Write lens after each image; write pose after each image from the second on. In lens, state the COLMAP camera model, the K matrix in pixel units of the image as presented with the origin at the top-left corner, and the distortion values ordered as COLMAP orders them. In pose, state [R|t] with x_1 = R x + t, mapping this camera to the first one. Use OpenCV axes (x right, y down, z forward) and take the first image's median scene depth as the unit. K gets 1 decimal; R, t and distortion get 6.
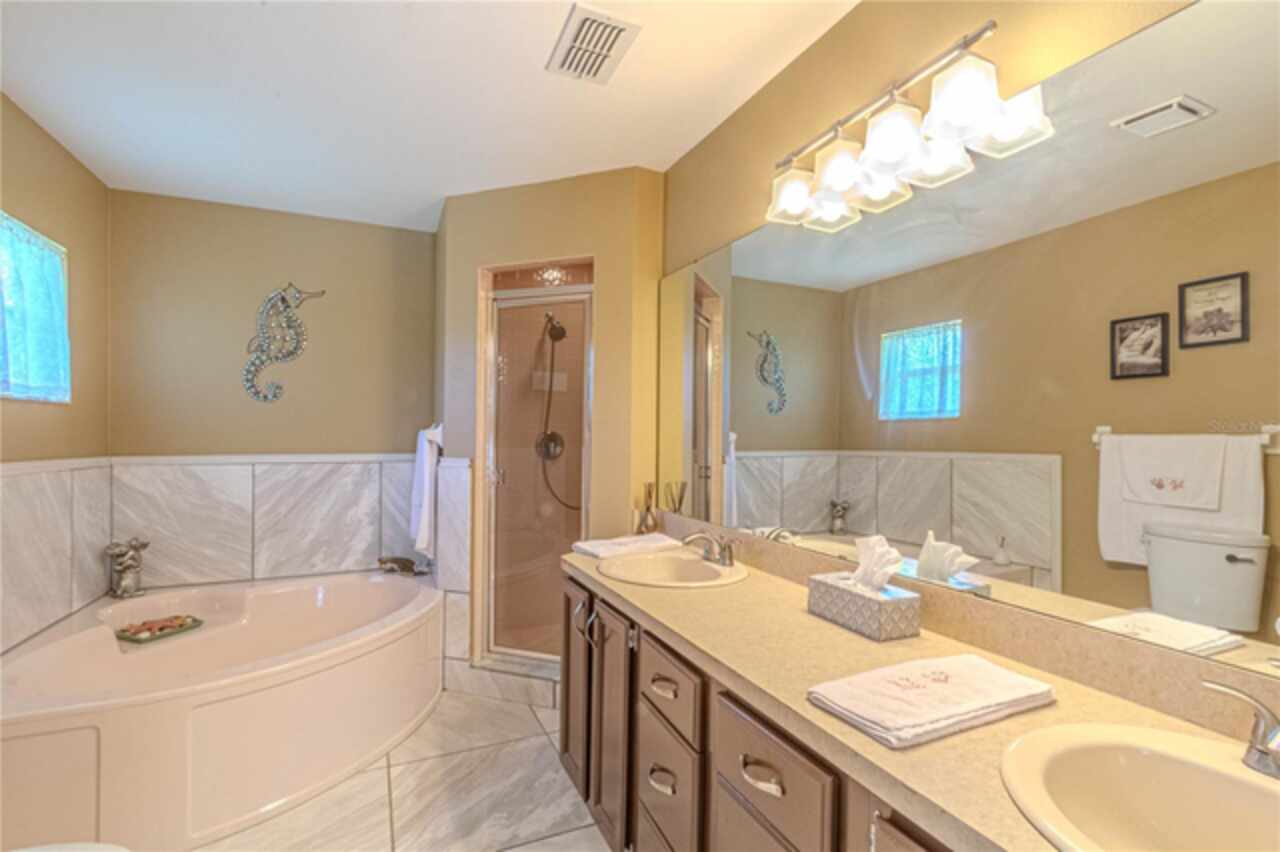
lens RADIAL K [[580.5, 0, 640.1], [0, 580.5, 429.8], [0, 0, 1]] dist [0.003770, -0.000518]
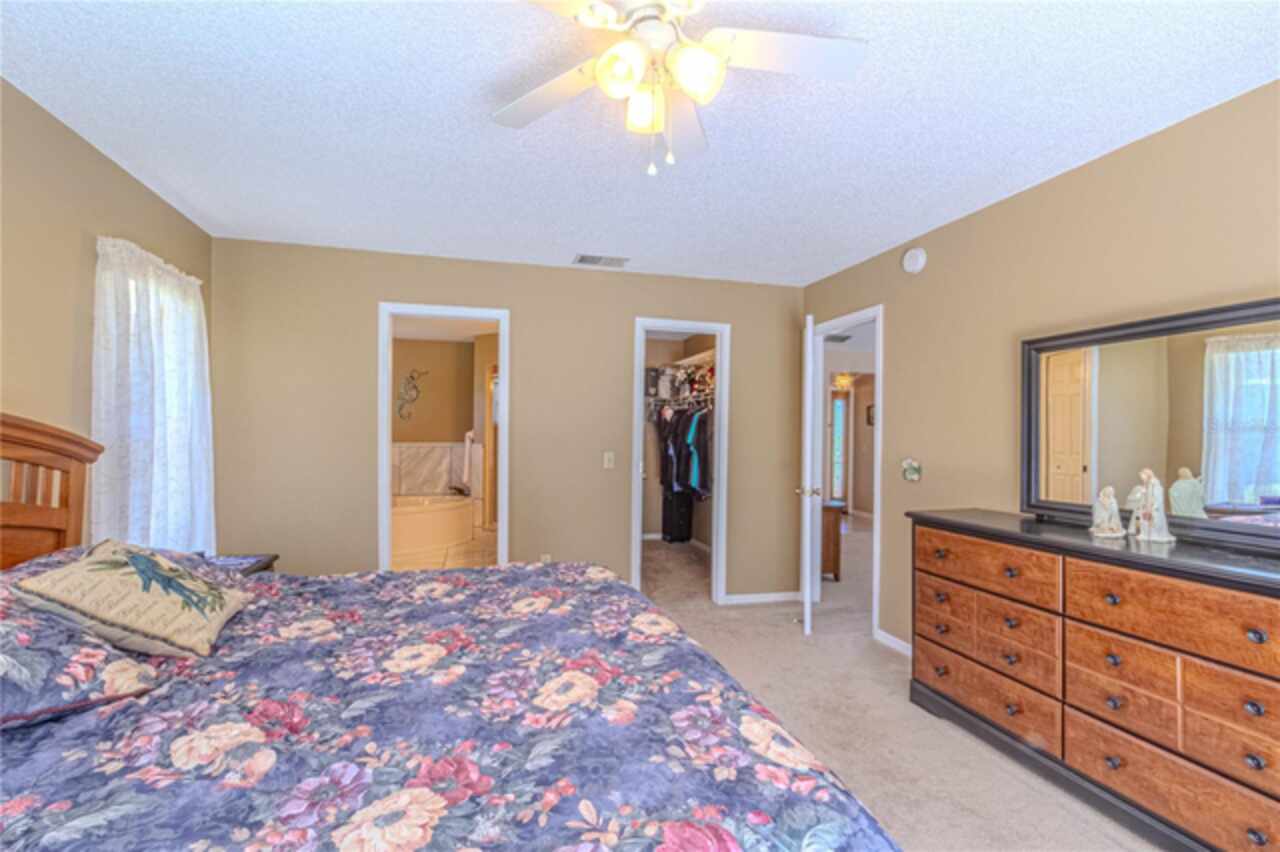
lens RADIAL K [[580.5, 0, 638.2], [0, 580.5, 434.0], [0, 0, 1]] dist [0.003770, -0.000518]
pose [[0.988775, 0.008269, -0.149183, 0.666252], [-0.008554, 0.999963, -0.001269, 0.003760], [0.149167, 0.002531, 0.988809, -1.230806]]
